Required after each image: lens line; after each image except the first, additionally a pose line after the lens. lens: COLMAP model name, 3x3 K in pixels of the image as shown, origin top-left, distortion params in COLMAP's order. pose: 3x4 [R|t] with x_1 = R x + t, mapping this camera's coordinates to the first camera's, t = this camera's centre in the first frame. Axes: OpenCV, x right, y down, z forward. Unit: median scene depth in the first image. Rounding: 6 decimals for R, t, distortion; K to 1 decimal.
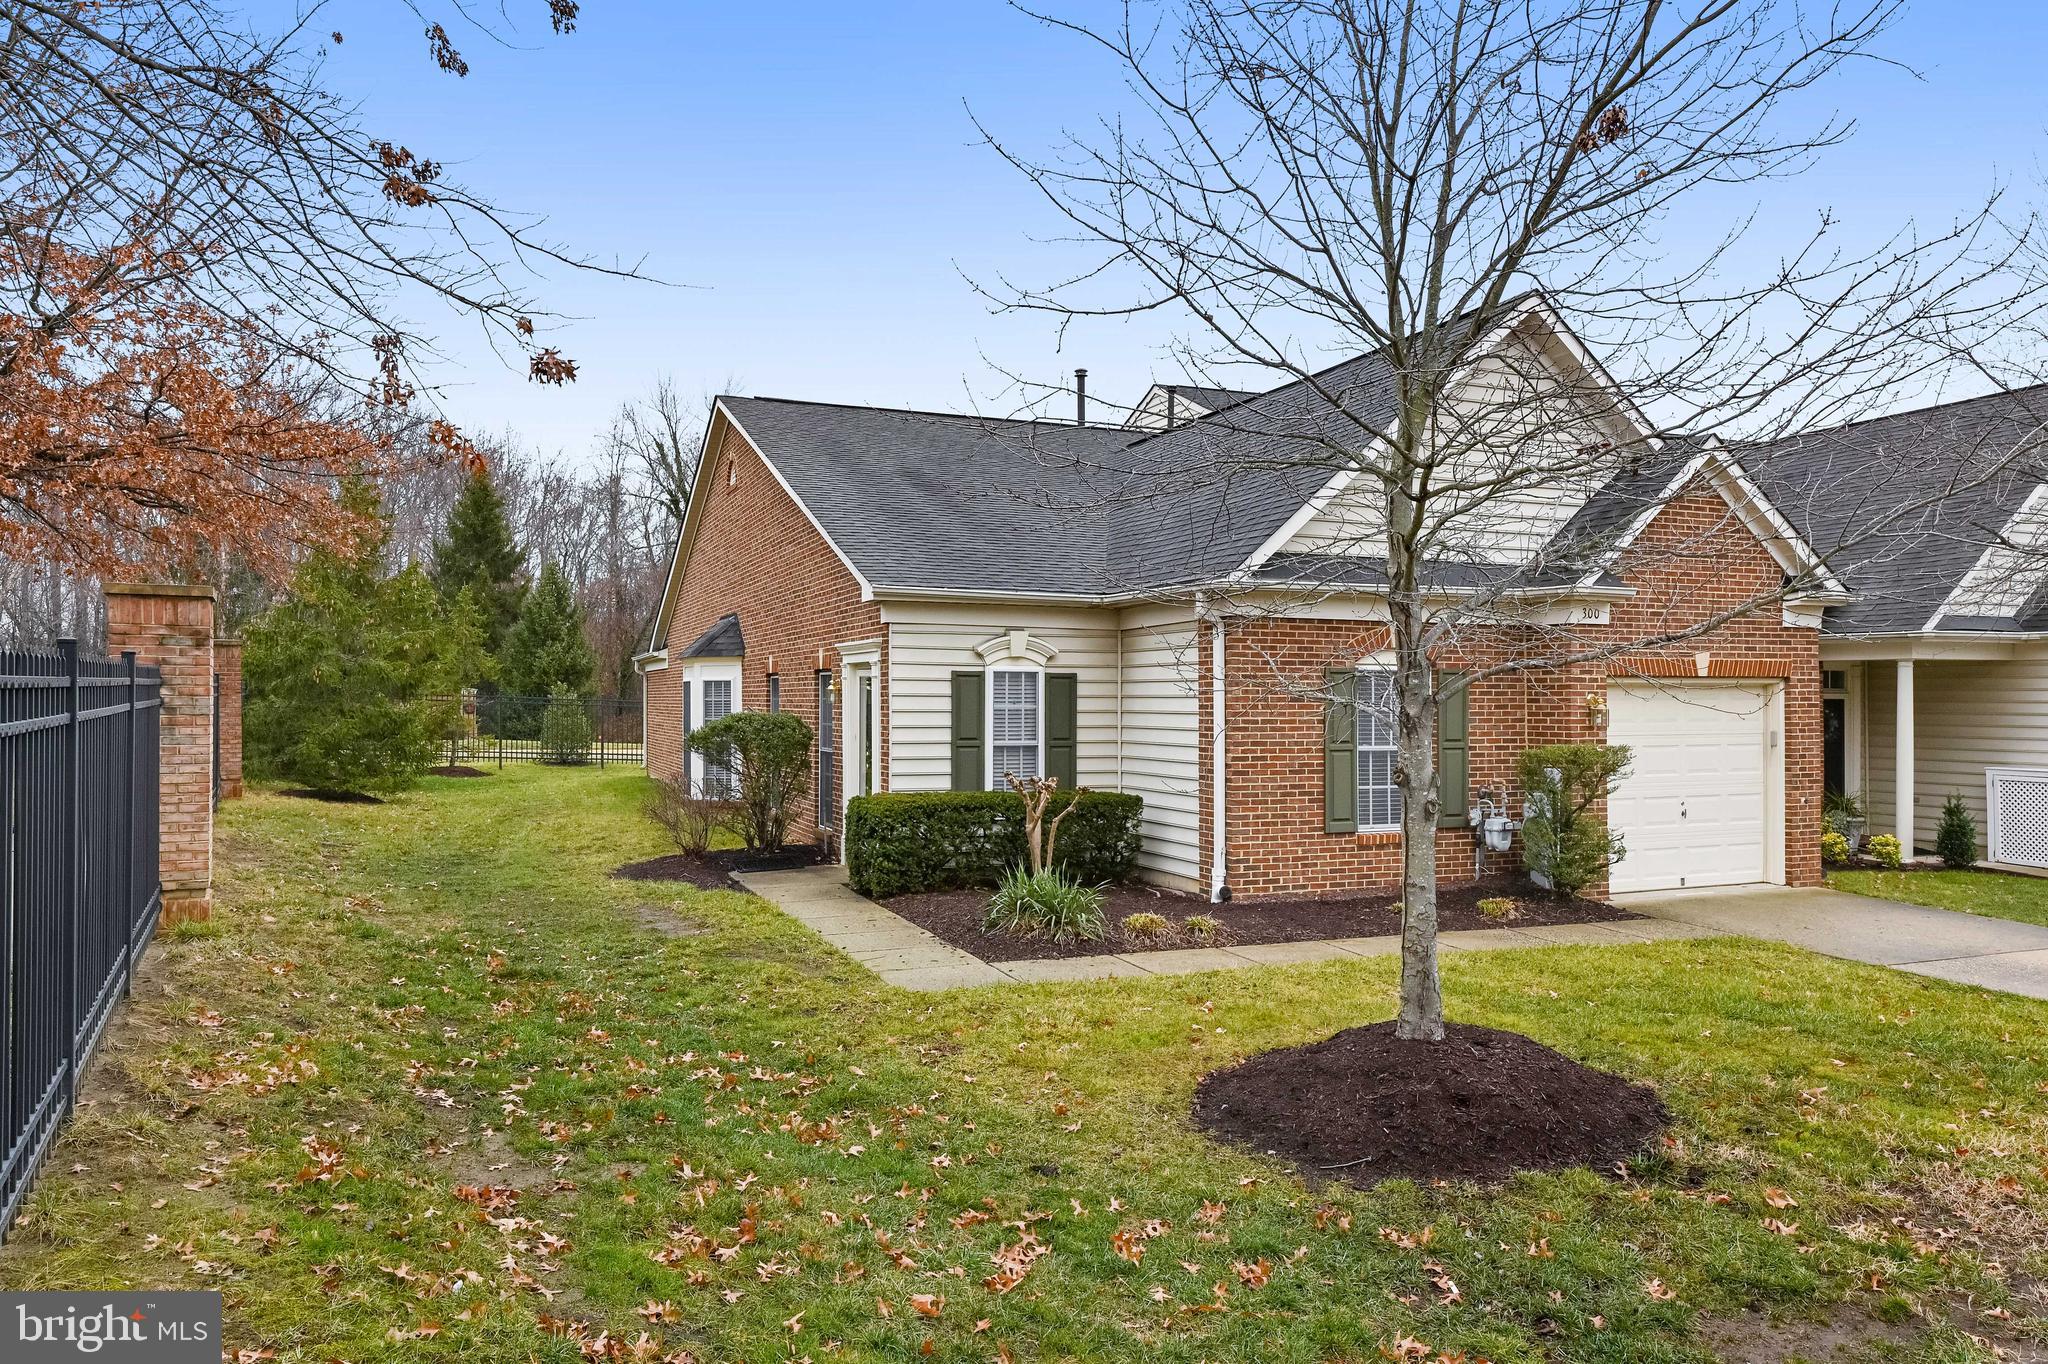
lens RADIAL K [[1369.2, 0, 1018.2], [0, 1369.2, 700.8], [0, 0, 1]] dist [0.004153, -0.000347]
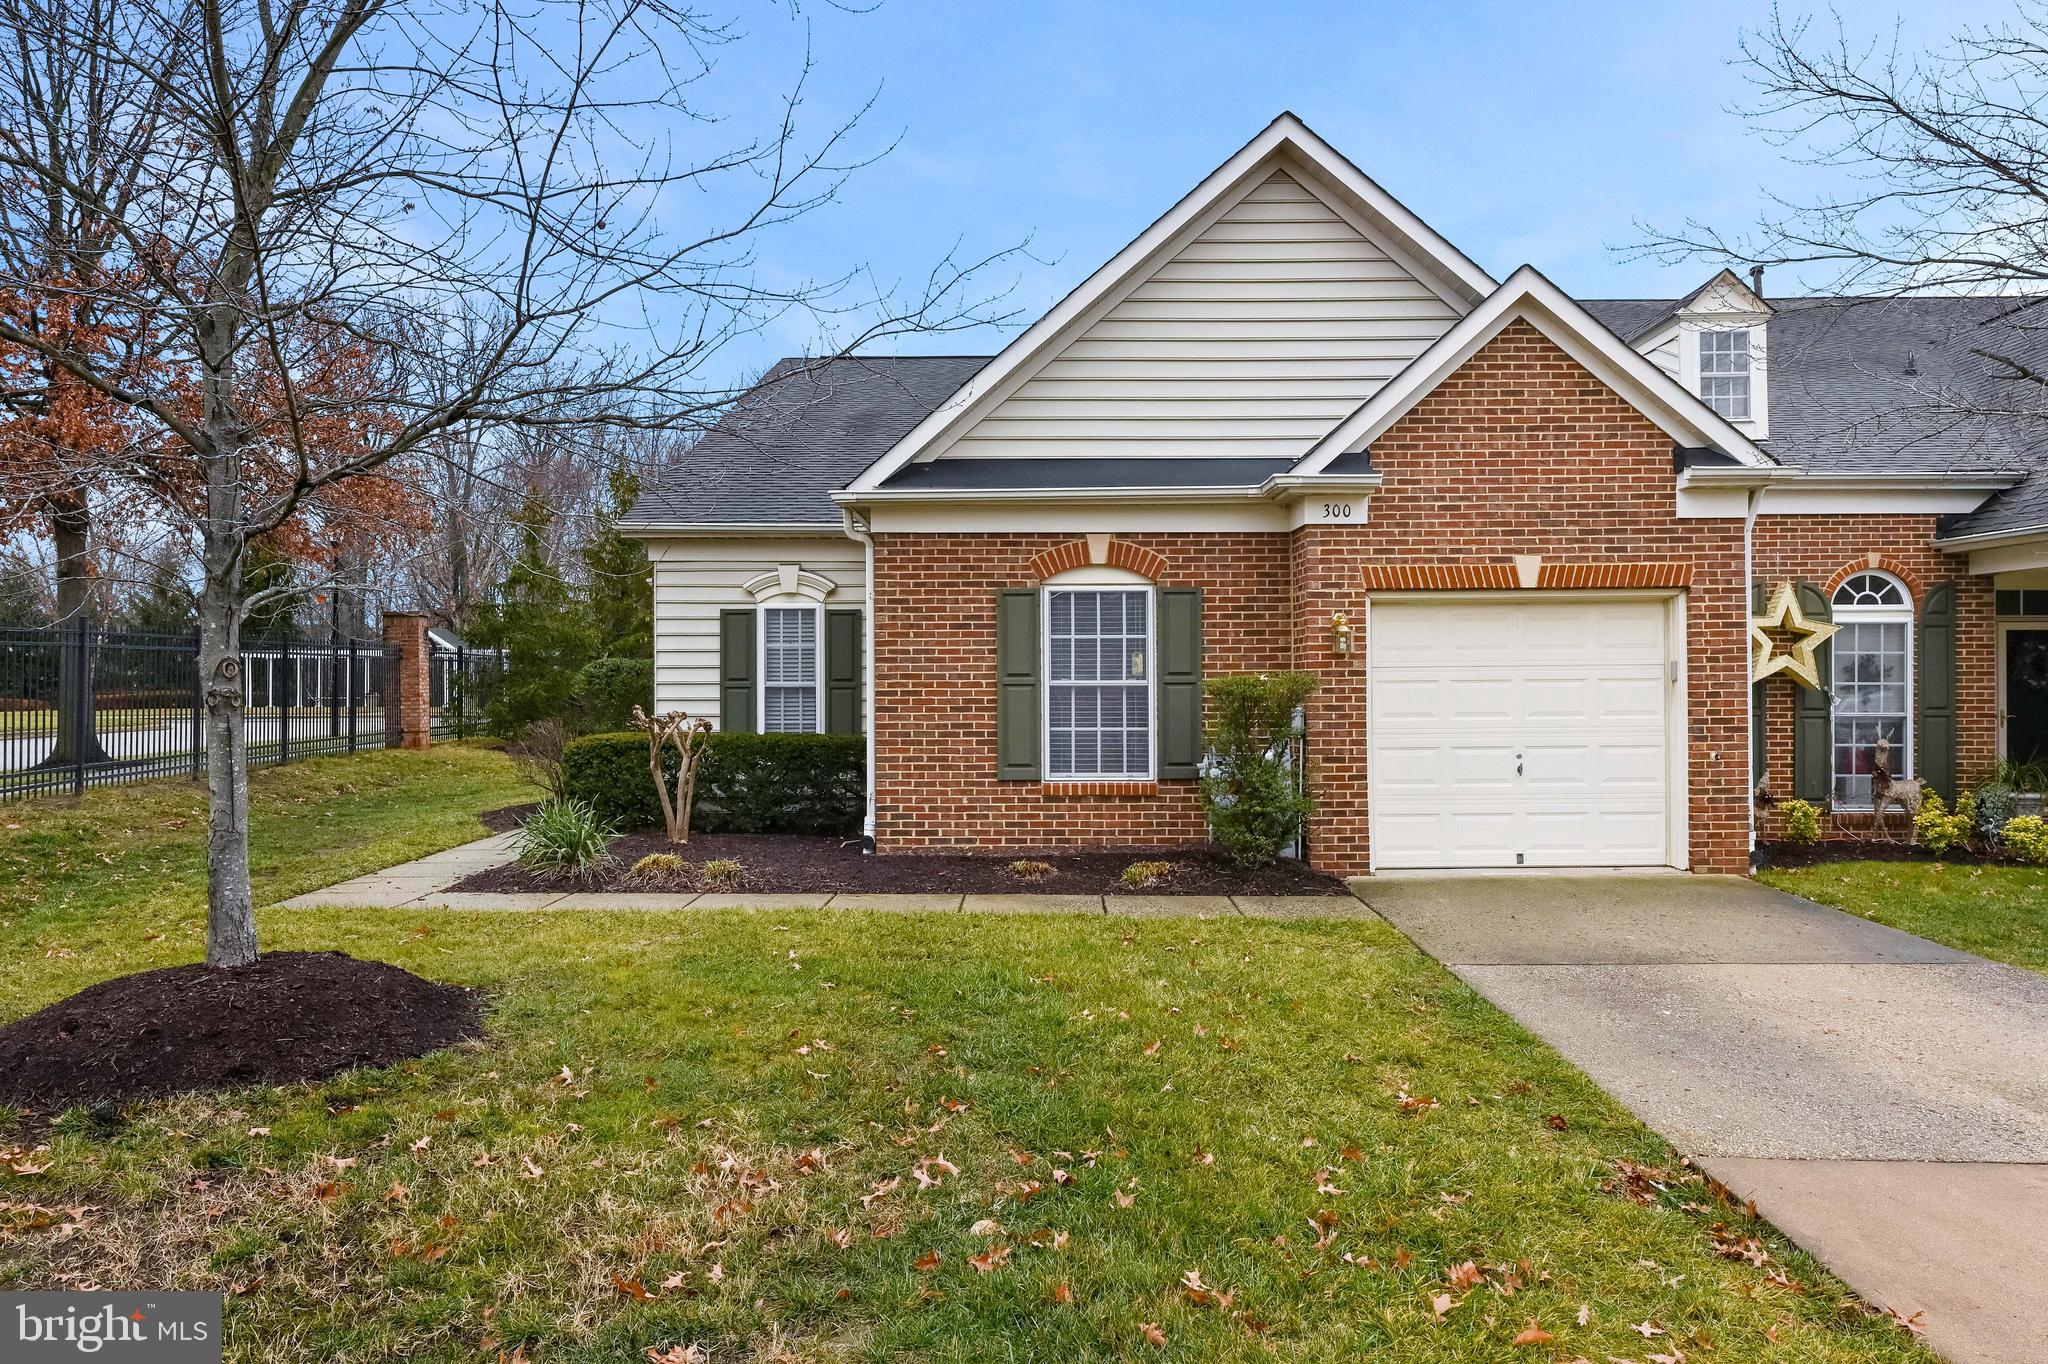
lens RADIAL K [[1369.2, 0, 1036.2], [0, 1369.2, 698.7], [0, 0, 1]] dist [0.004153, -0.000347]
pose [[0.922593, -0.002751, -0.385766, 0.526576], [0.006355, 0.999947, 0.008066, 0.034743], [0.385723, -0.009893, 0.922562, 0.191877]]
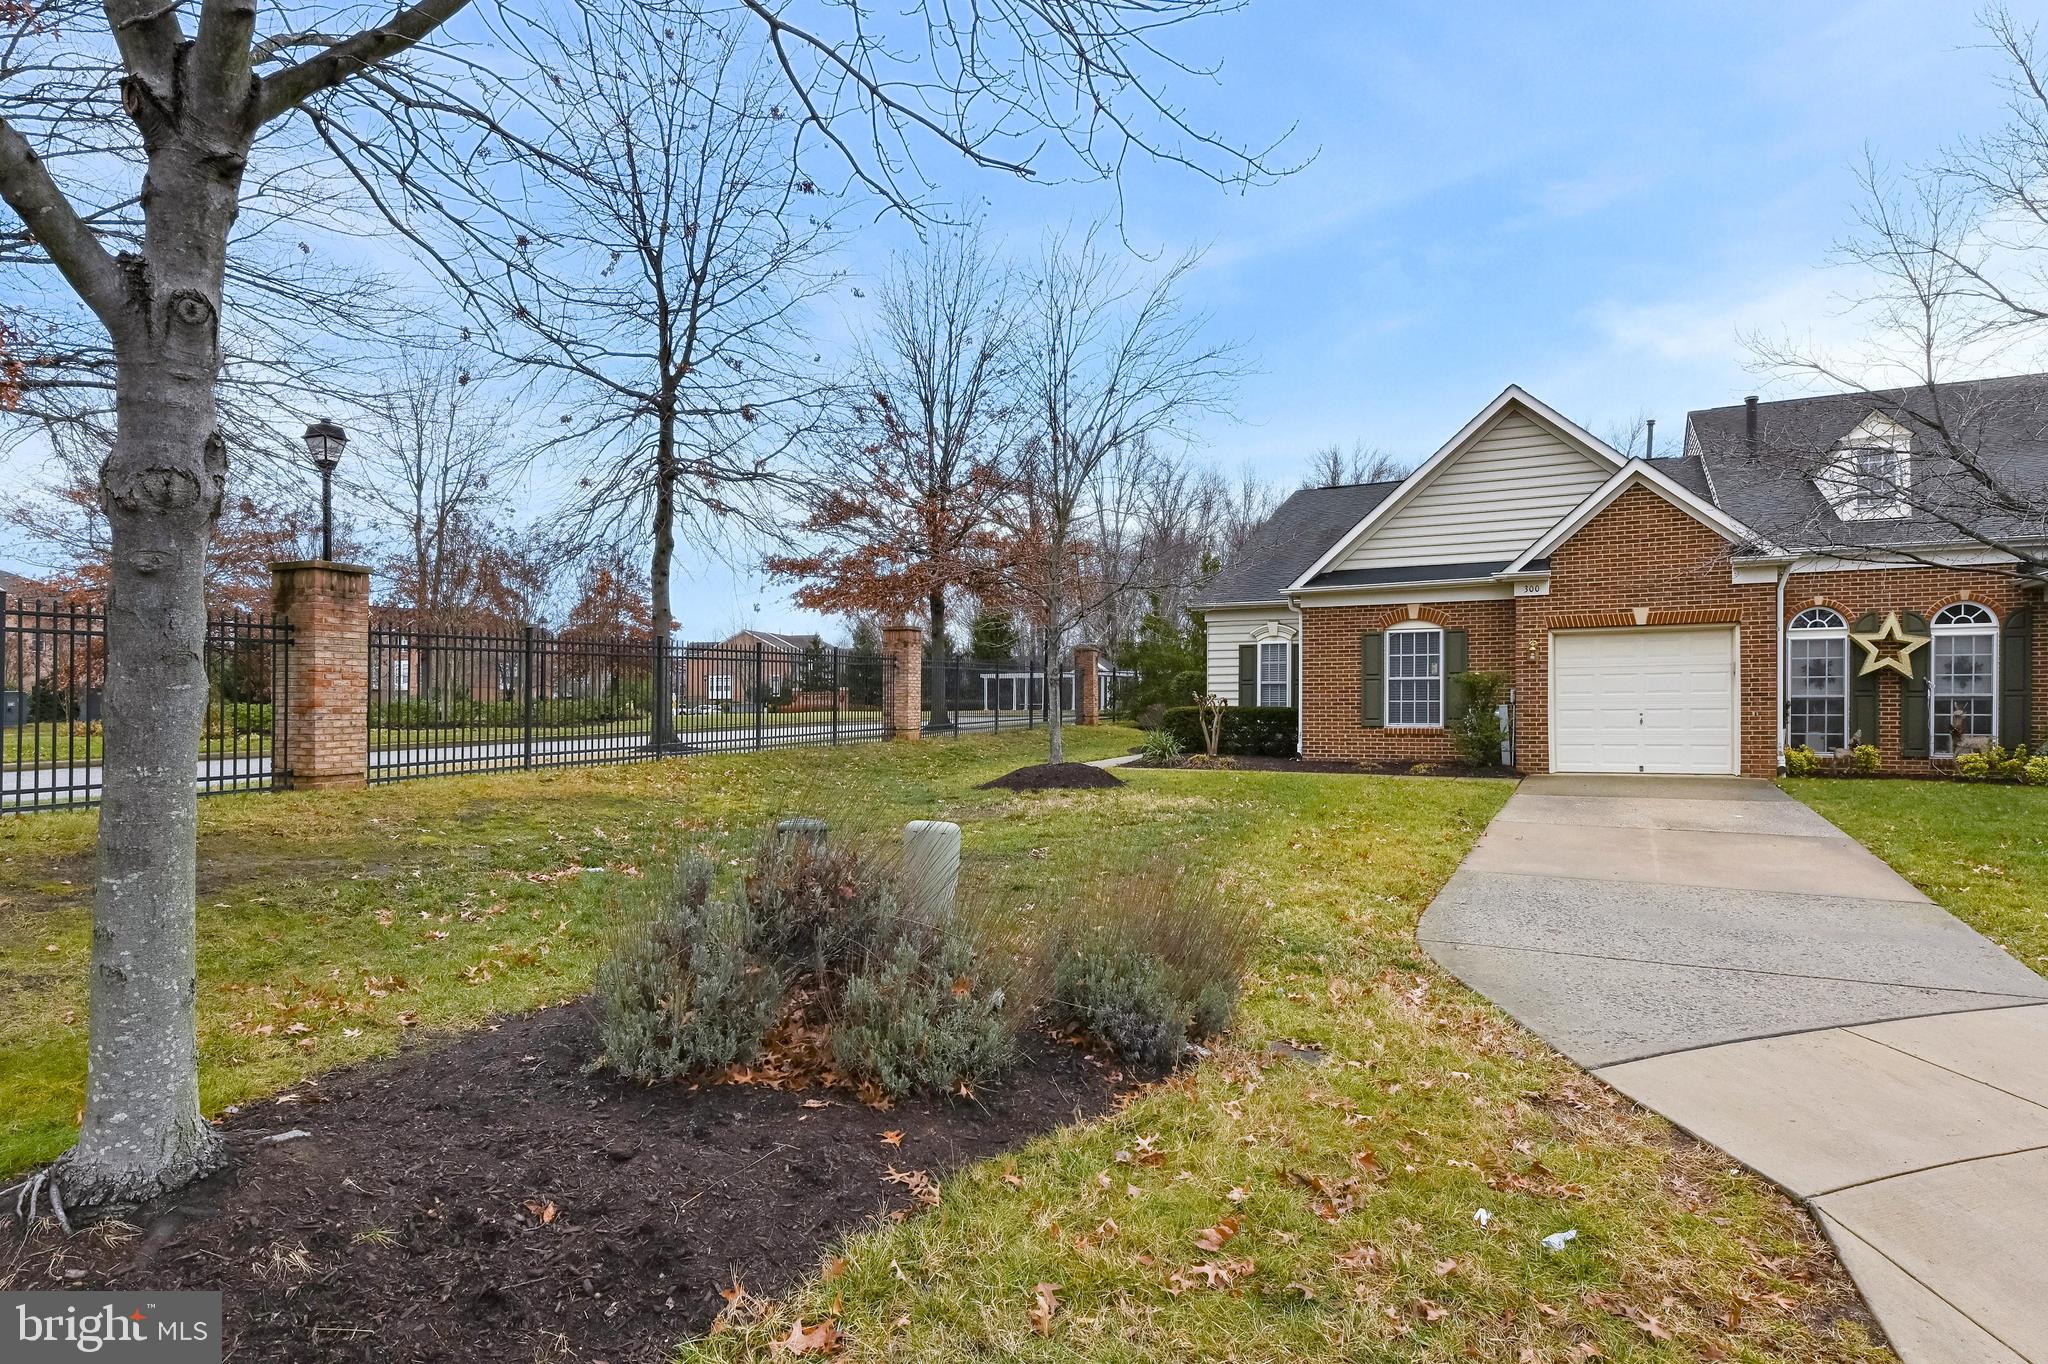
lens RADIAL K [[1127.9, 0, 1035.6], [0, 1127.9, 736.1], [0, 0, 1]] dist [0.000202, 0.000032]
pose [[0.653801, 0.015038, -0.756517, 0.956361], [0.008391, 0.999597, 0.027122, 0.060149], [0.756620, -0.024080, 0.653411, -0.250104]]
